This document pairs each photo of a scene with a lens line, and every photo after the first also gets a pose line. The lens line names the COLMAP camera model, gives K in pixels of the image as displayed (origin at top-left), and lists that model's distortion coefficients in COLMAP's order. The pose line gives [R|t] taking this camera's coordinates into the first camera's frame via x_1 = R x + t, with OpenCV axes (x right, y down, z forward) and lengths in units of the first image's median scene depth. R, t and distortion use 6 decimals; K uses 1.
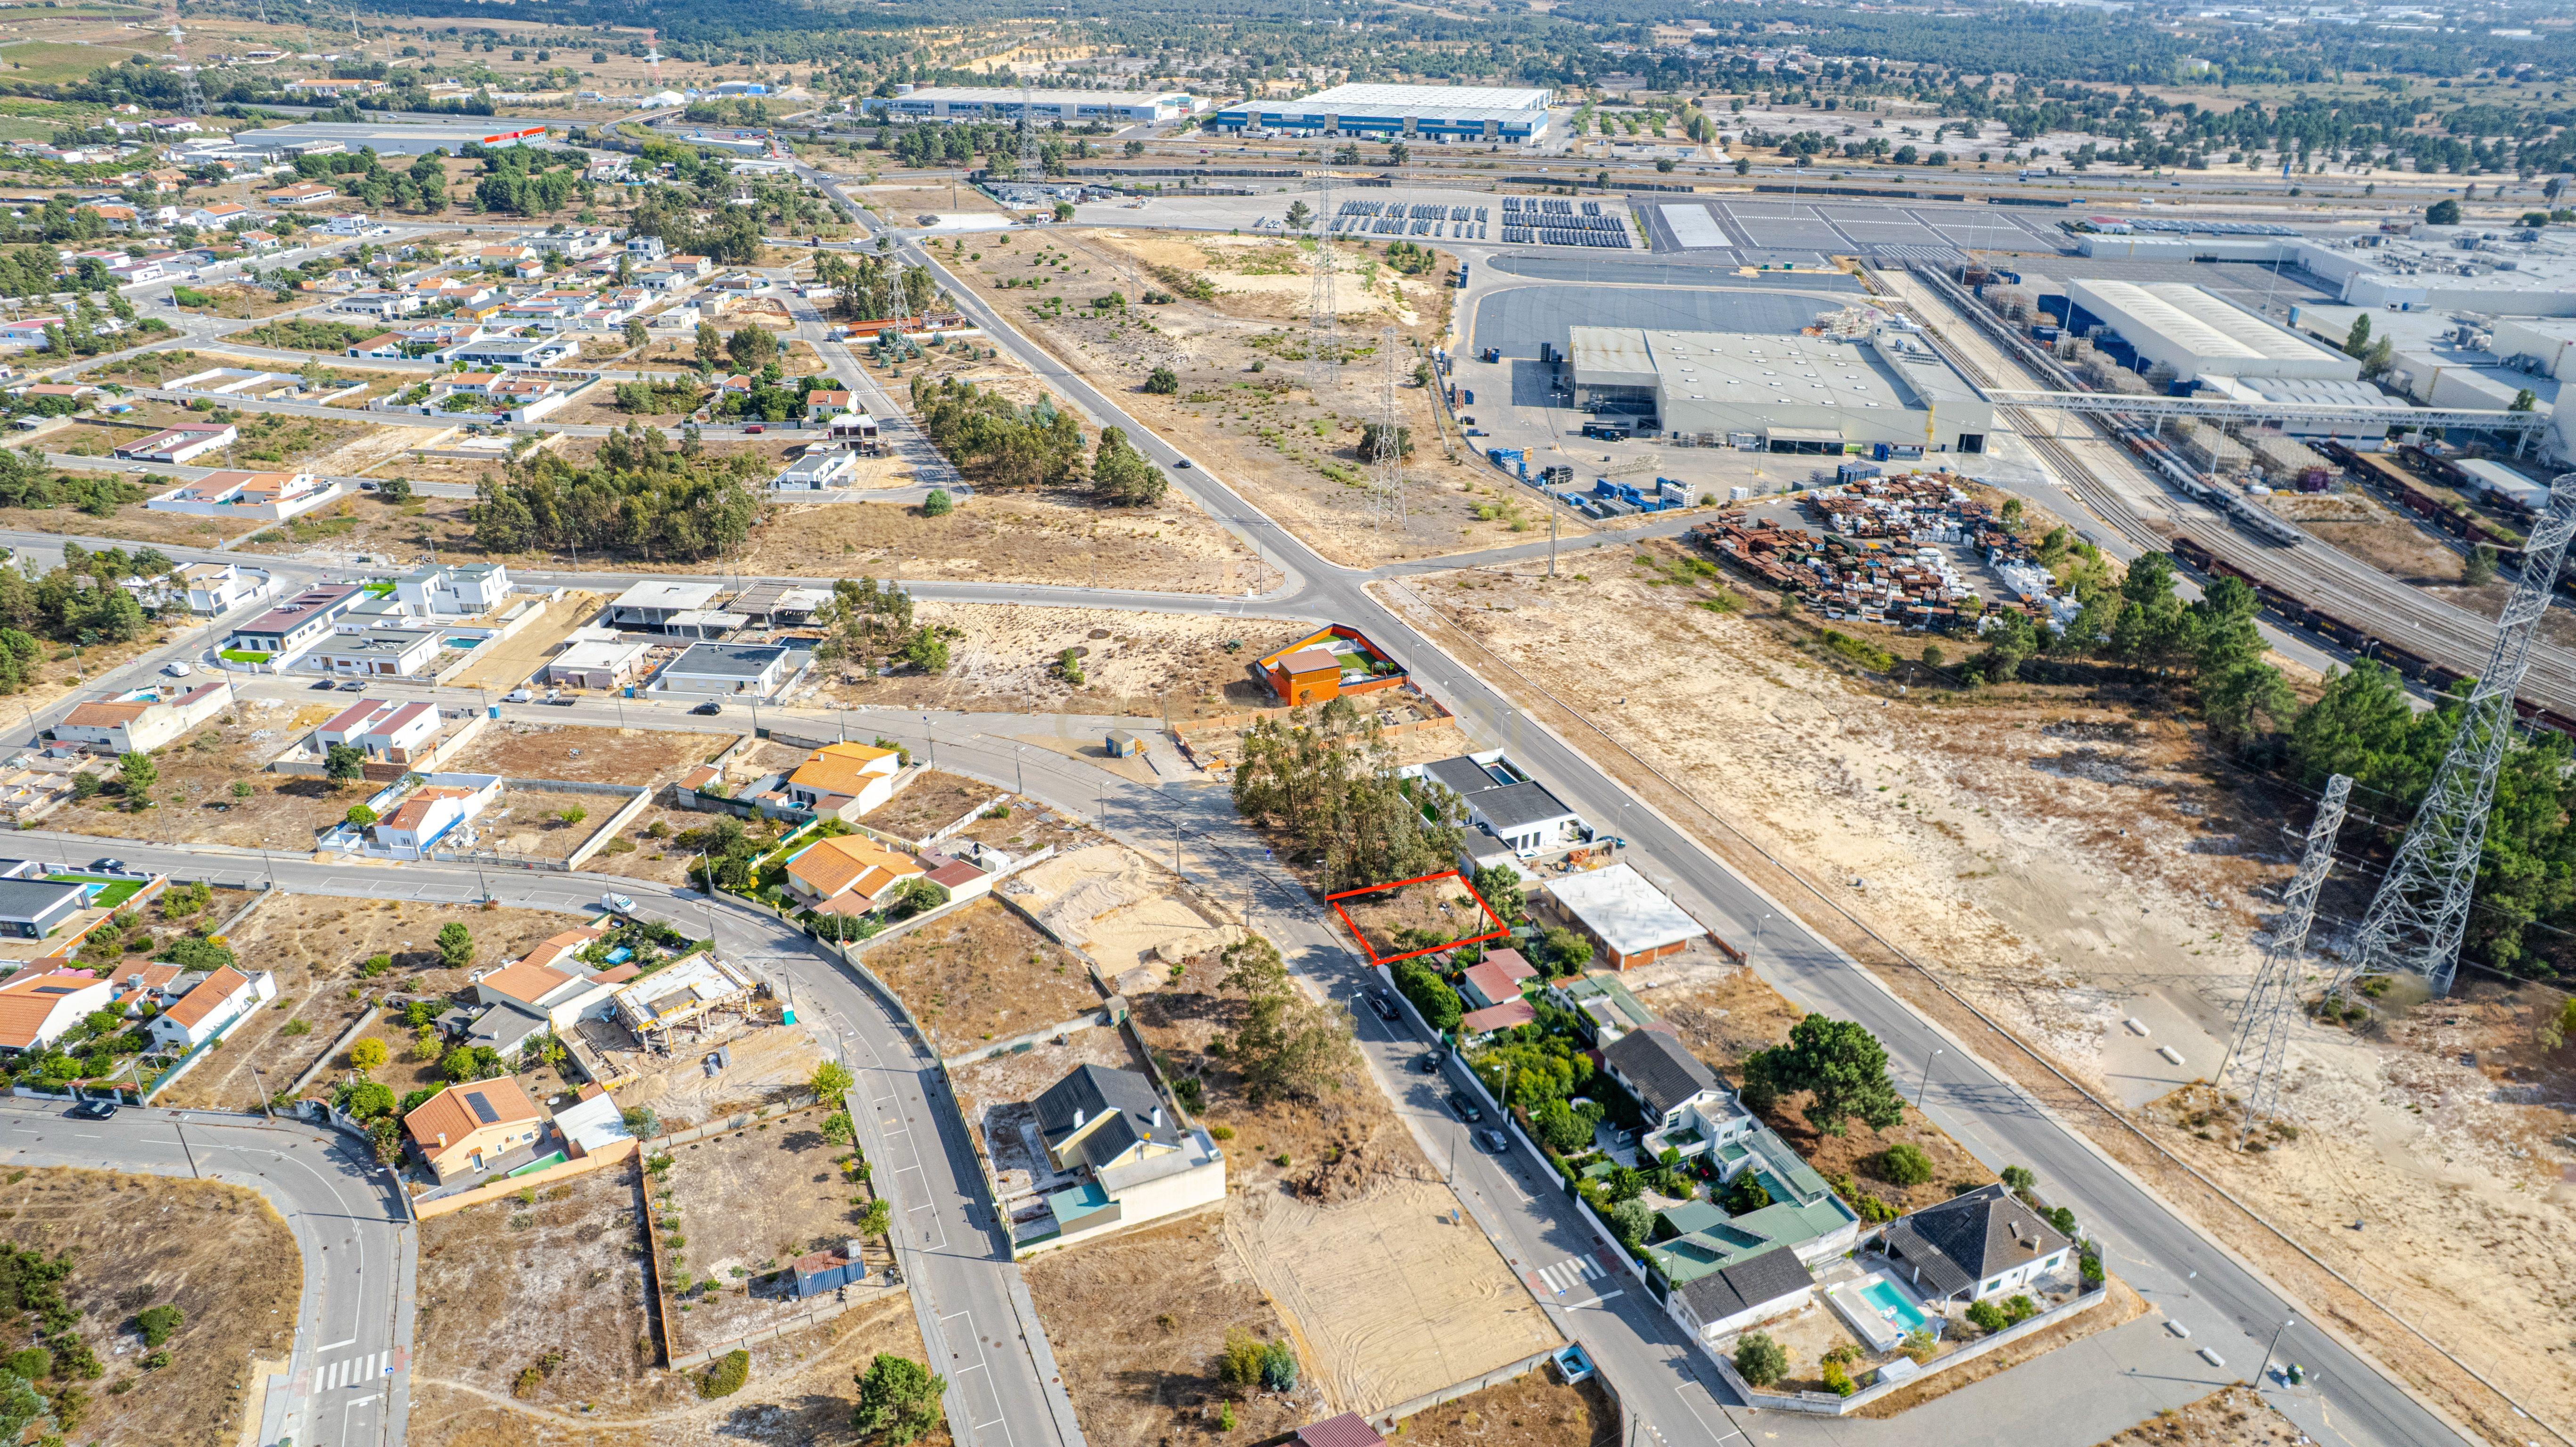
lens RADIAL K [[1646.4, 0, 1292.4], [0, 1646.4, 721.3], [0, 0, 1]] dist [-0.074331, 0.064170]
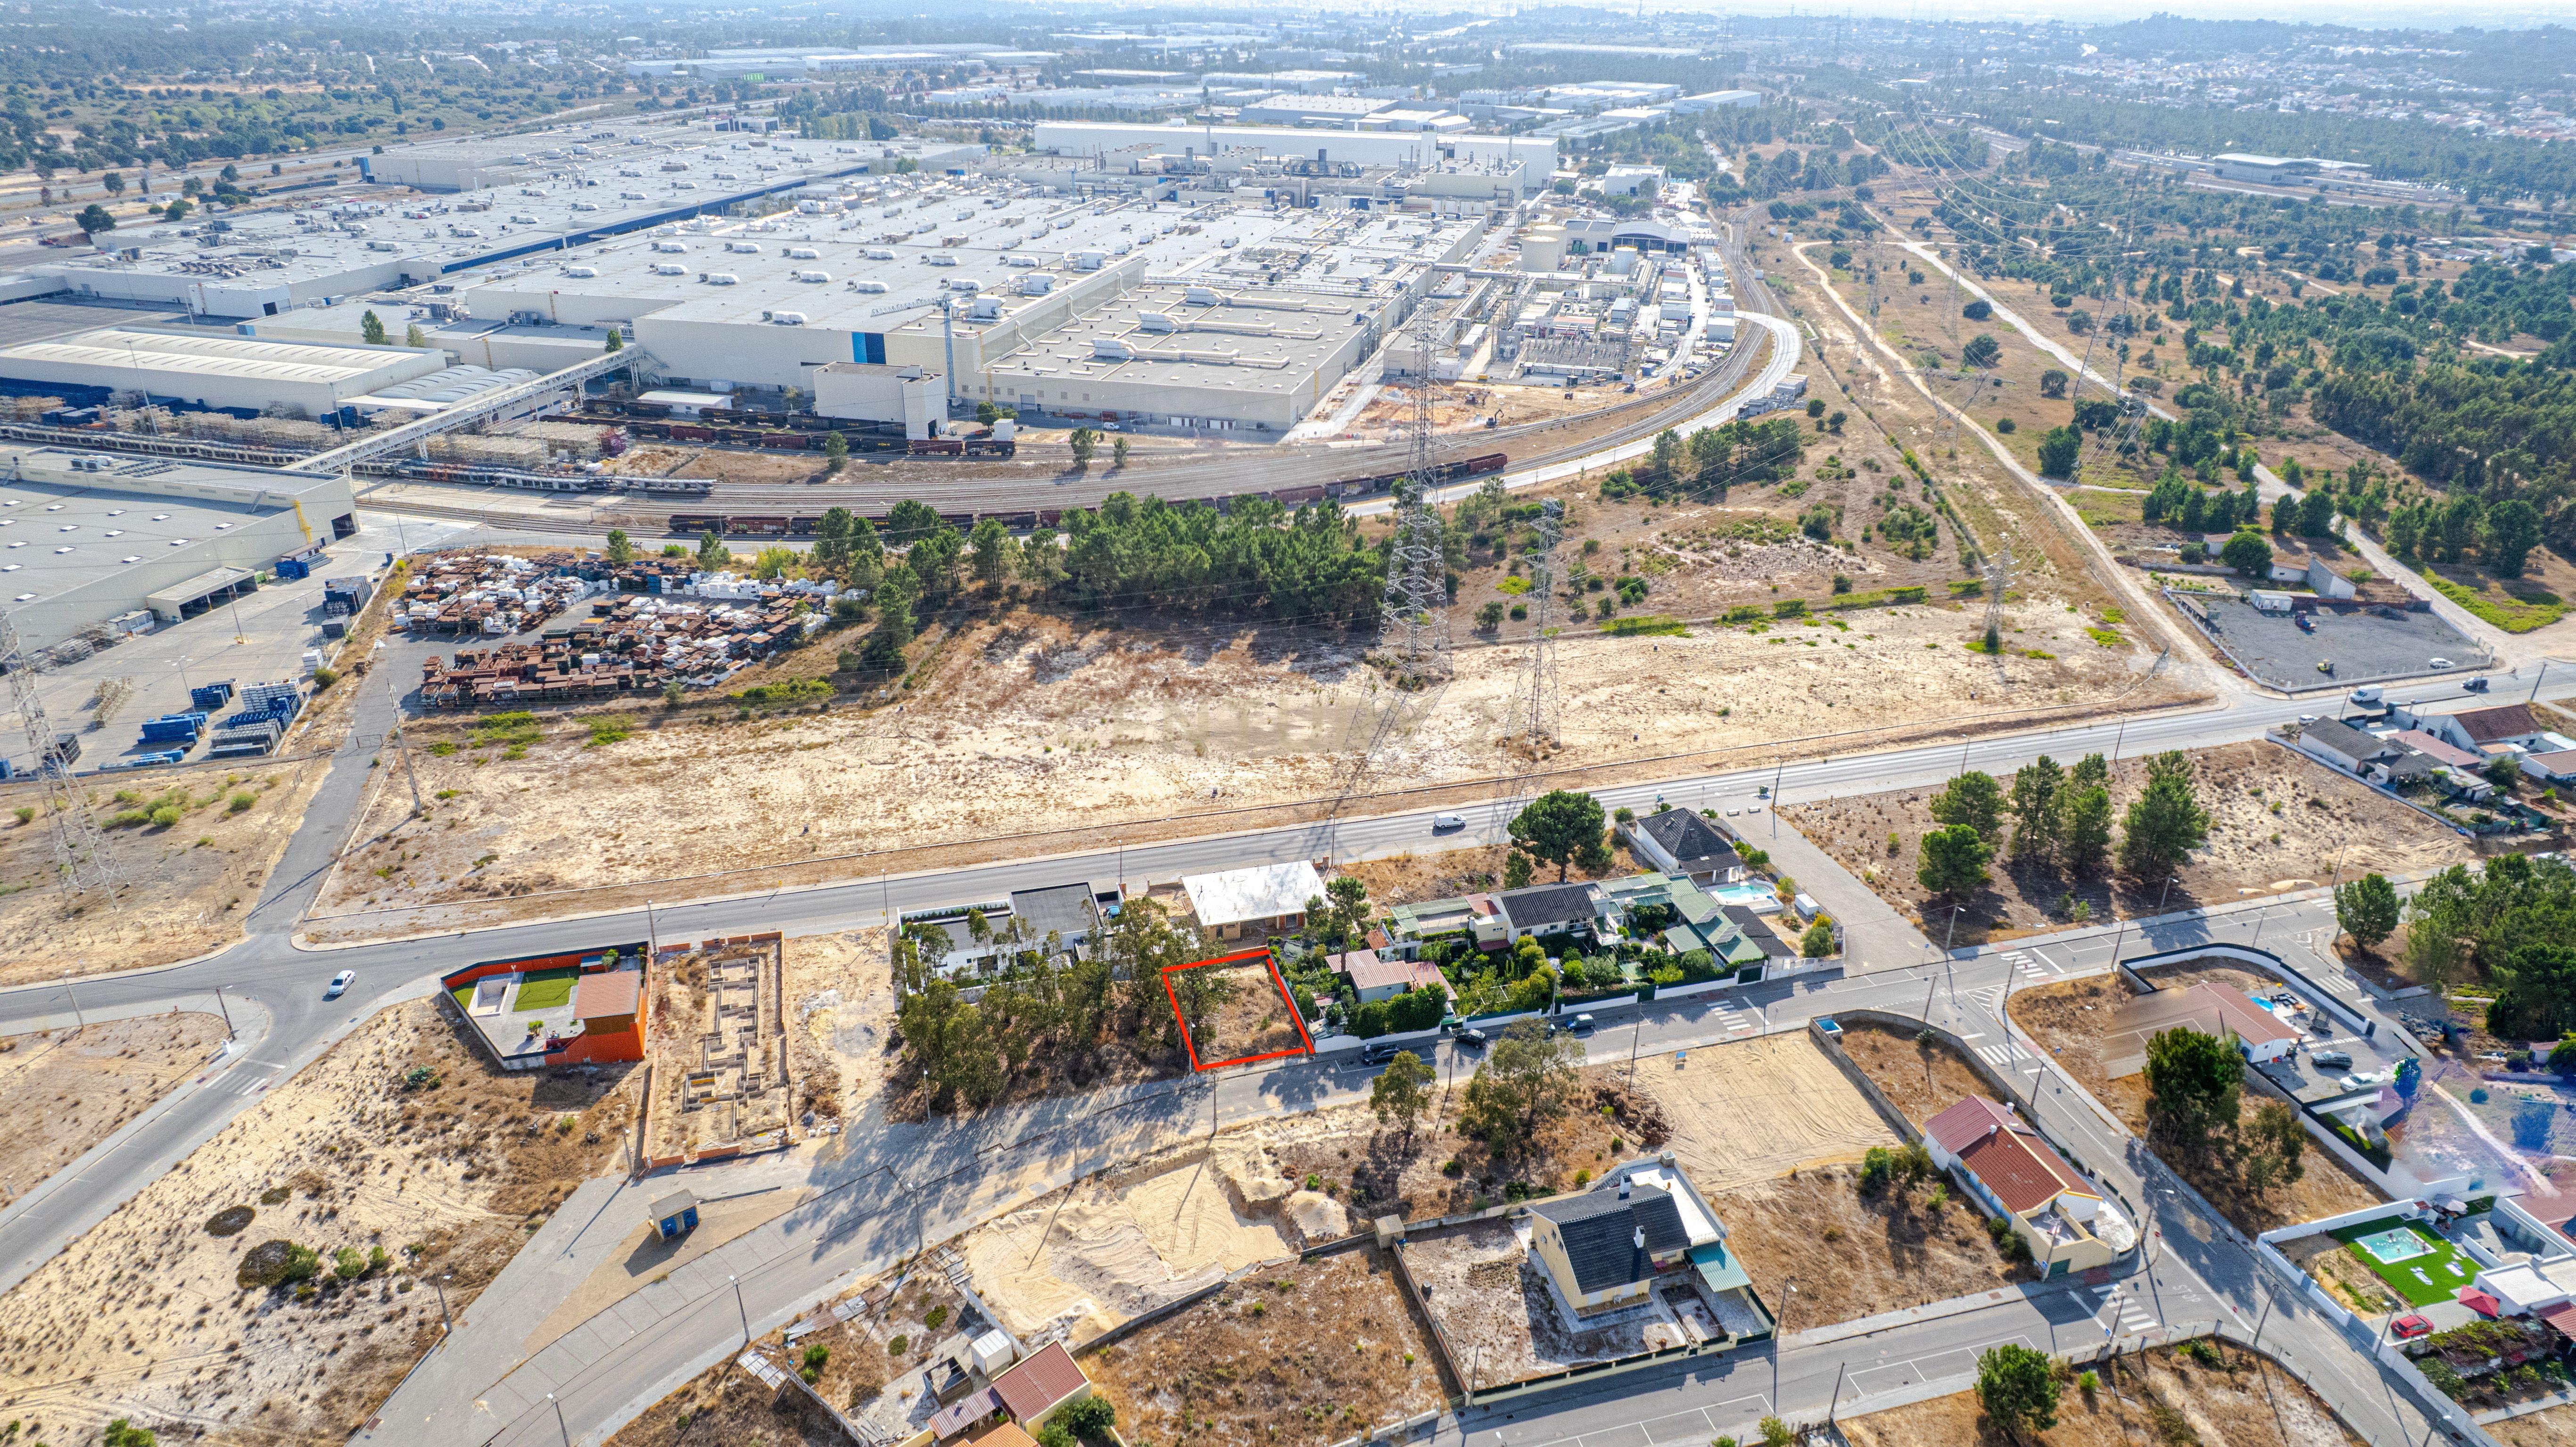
lens RADIAL K [[1646.4, 0, 1293.9], [0, 1646.4, 698.1], [0, 0, 1]] dist [-0.074331, 0.064170]
pose [[0.131878, -0.413713, 0.900805, -0.518712], [0.417792, 0.847282, 0.327967, -0.245744], [-0.898920, 0.333098, 0.284584, 0.473494]]
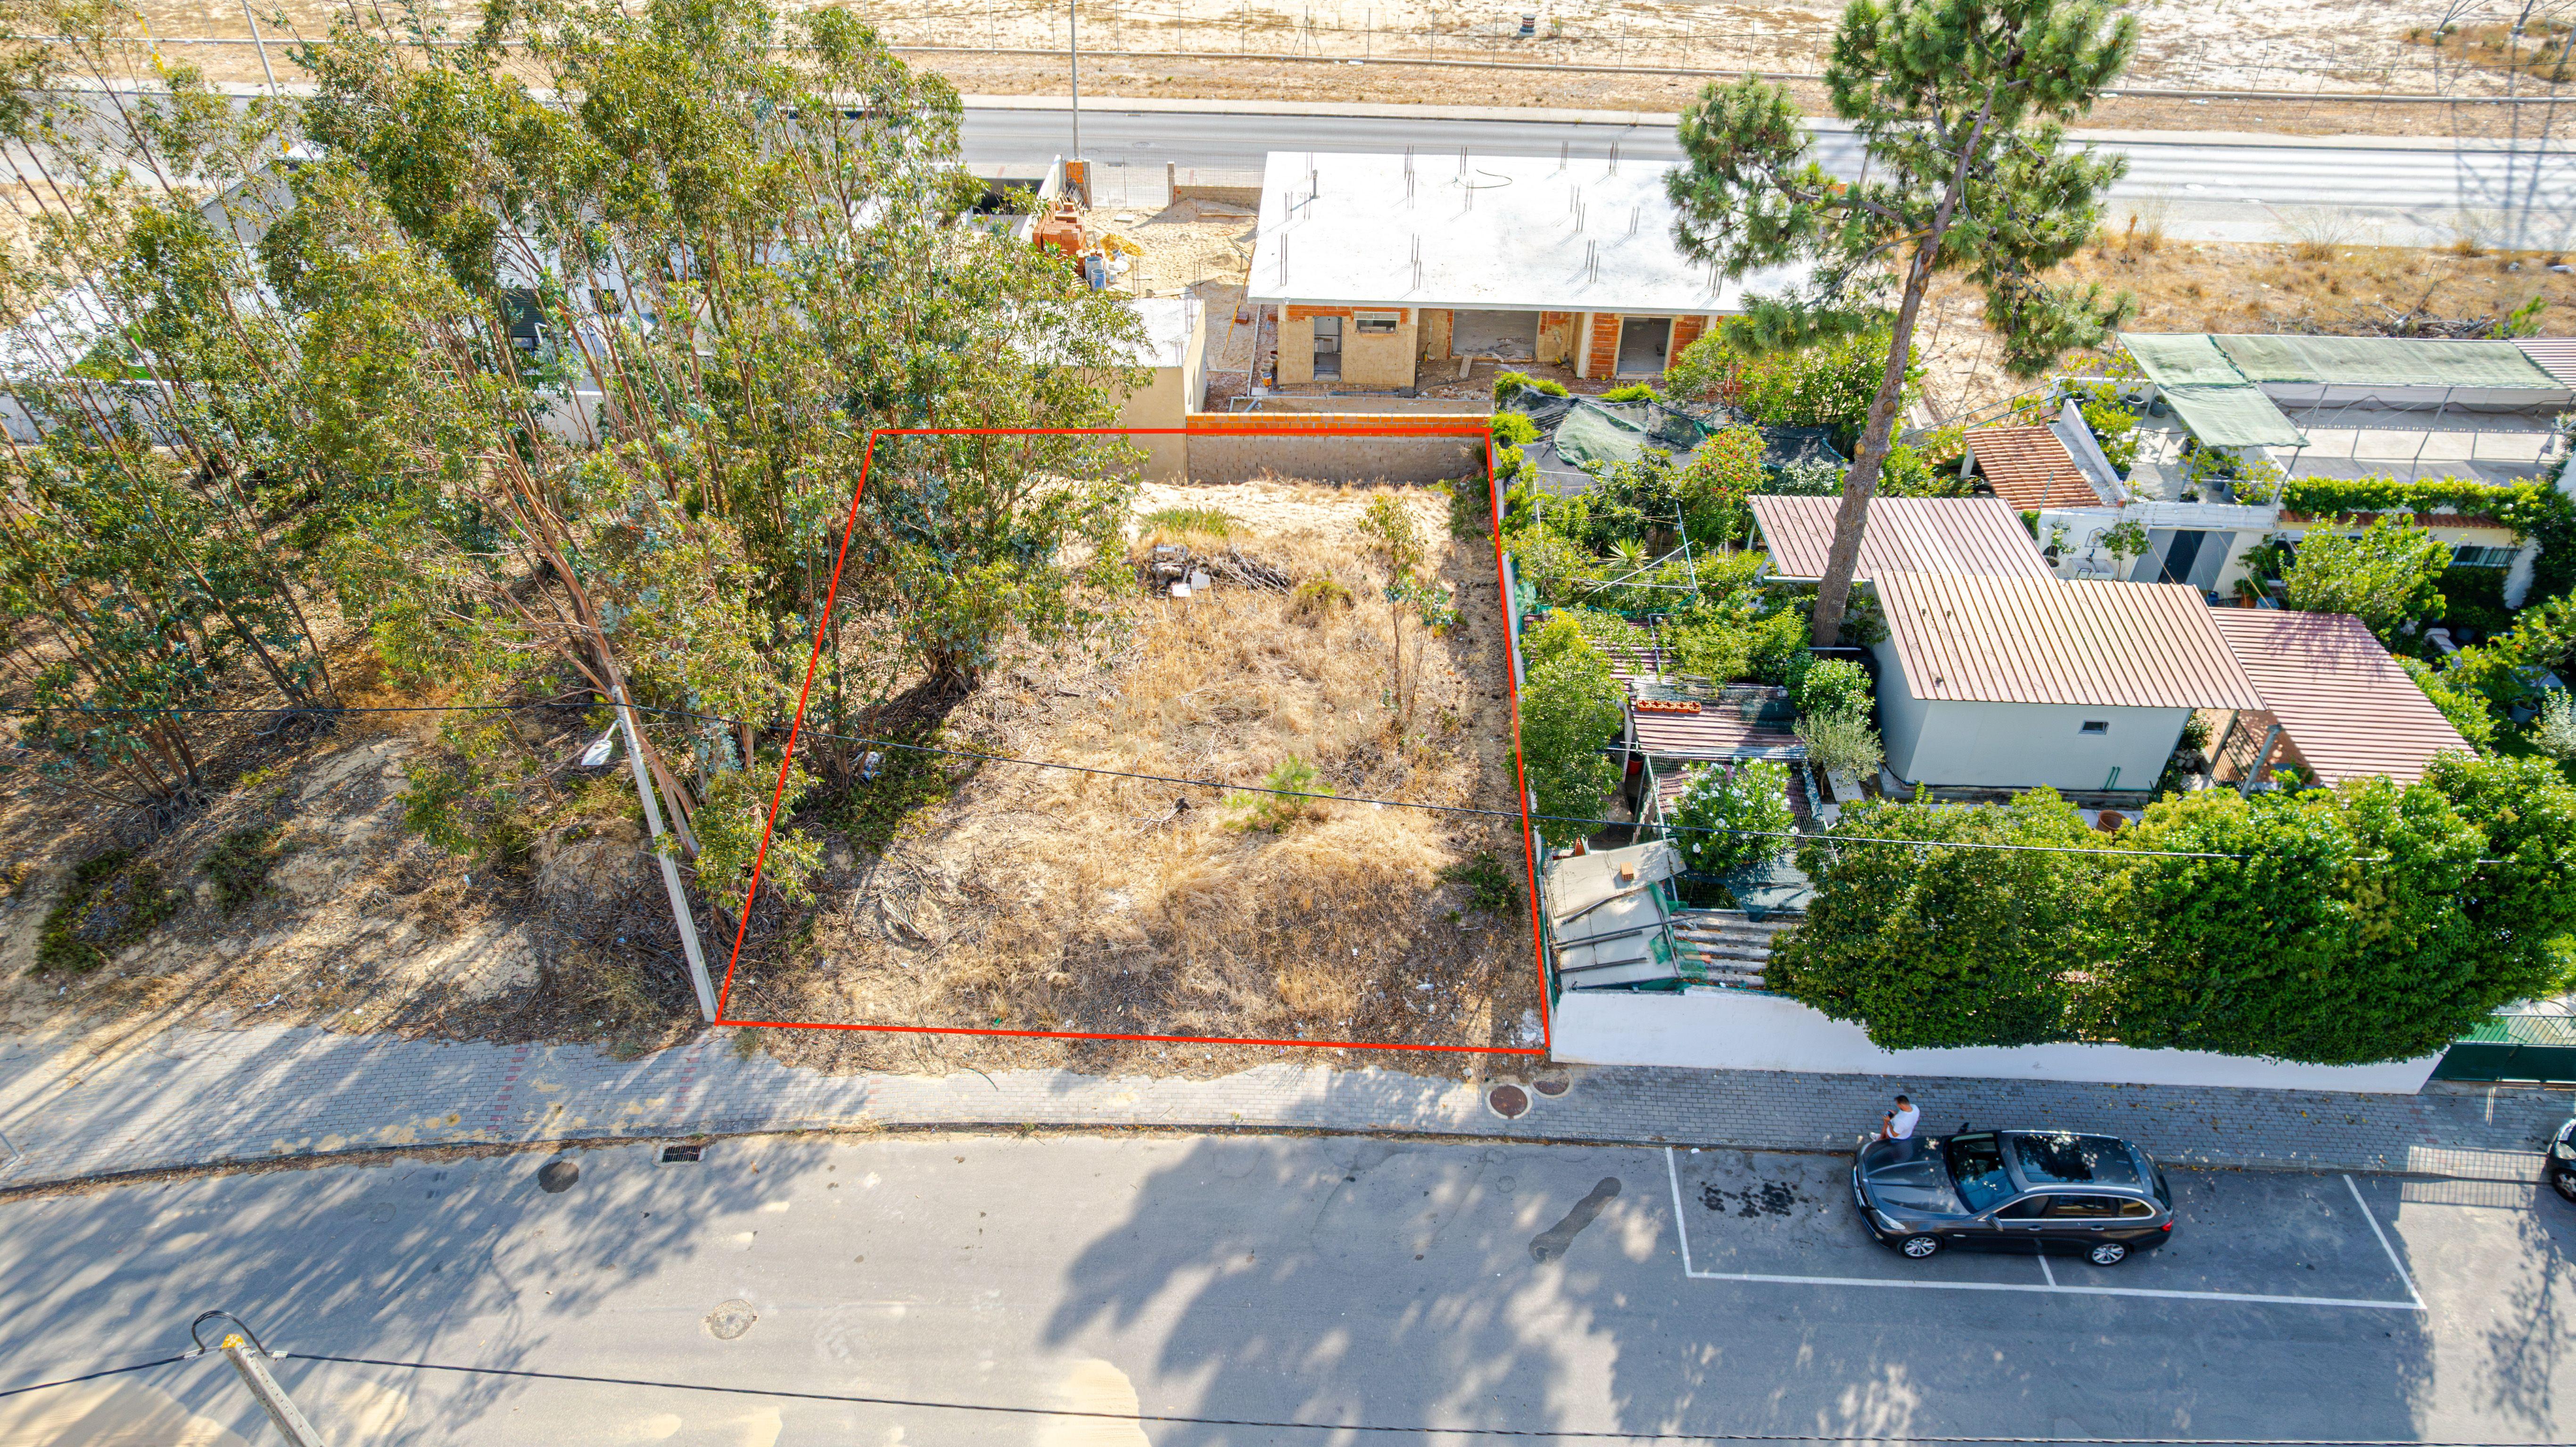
lens RADIAL K [[1646.4, 0, 1293.7], [0, 1646.4, 712.5], [0, 0, 1]] dist [-0.074331, 0.064170]
pose [[0.436913, -0.562980, 0.701542, -0.030919], [0.383653, 0.822055, 0.420755, 0.039140], [-0.813583, 0.085315, 0.575156, 0.660803]]
